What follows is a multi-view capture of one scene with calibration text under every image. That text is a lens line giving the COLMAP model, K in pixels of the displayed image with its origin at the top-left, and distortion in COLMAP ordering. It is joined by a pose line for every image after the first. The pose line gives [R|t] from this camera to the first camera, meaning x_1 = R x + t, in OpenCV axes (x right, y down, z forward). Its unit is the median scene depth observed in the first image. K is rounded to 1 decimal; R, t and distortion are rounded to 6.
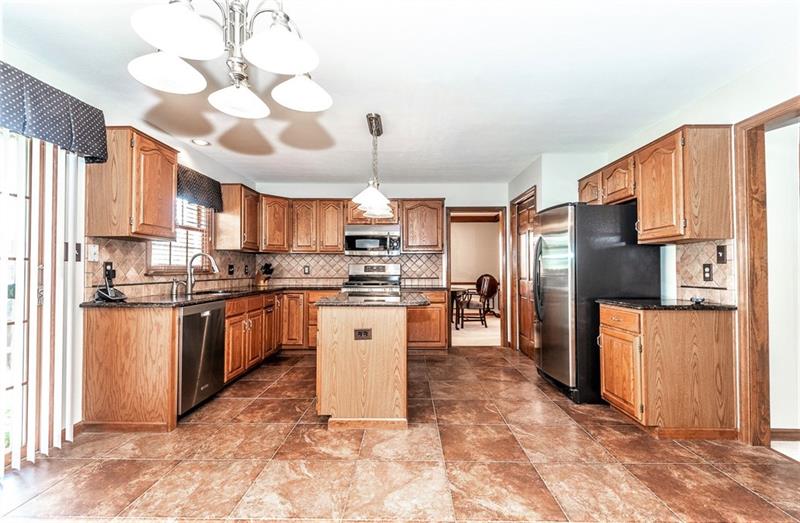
lens RADIAL K [[378.6, 0, 402.0], [0, 378.6, 262.6], [0, 0, 1]] dist [0.024535, -0.003420]
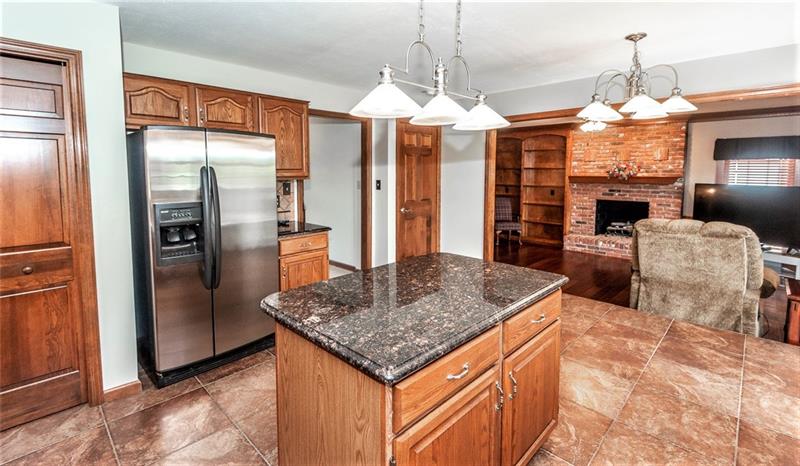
lens RADIAL K [[370.6, 0, 405.7], [0, 370.6, 195.7], [0, 0, 1]] dist [0.001500, -0.000109]
pose [[-0.742760, -0.047716, 0.667856, -0.443851], [-0.017859, 0.998514, 0.051478, -0.072422], [-0.669320, 0.026309, -0.742508, 1.642145]]
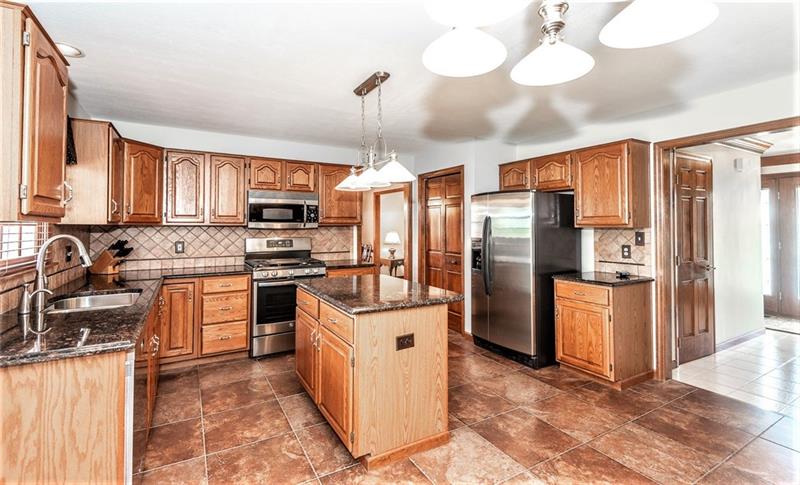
lens RADIAL K [[379.3, 0, 403.8], [0, 379.3, 218.0], [0, 0, 1]] dist [0.017483, -0.003370]
pose [[0.851354, 0.010949, 0.524478, -0.517000], [-0.010995, 0.999935, -0.003027, -0.074783], [-0.524477, -0.003189, 0.851419, 0.285070]]
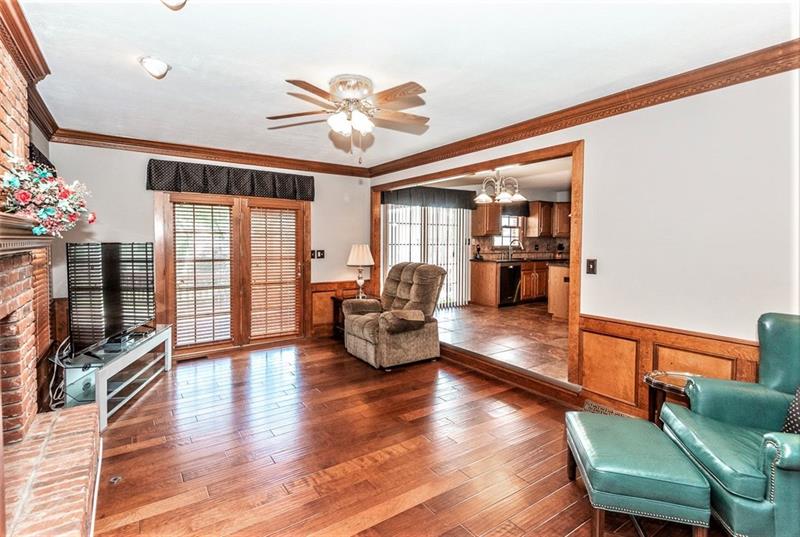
lens RADIAL K [[376.9, 0, 398.4], [0, 376.9, 263.5], [0, 0, 1]] dist [-0.001141, -0.000023]
pose [[0.599727, 0.049648, -0.798663, 0.975278], [0.008416, 0.997627, 0.068336, -0.053594], [0.800160, -0.047704, 0.597886, -0.992149]]
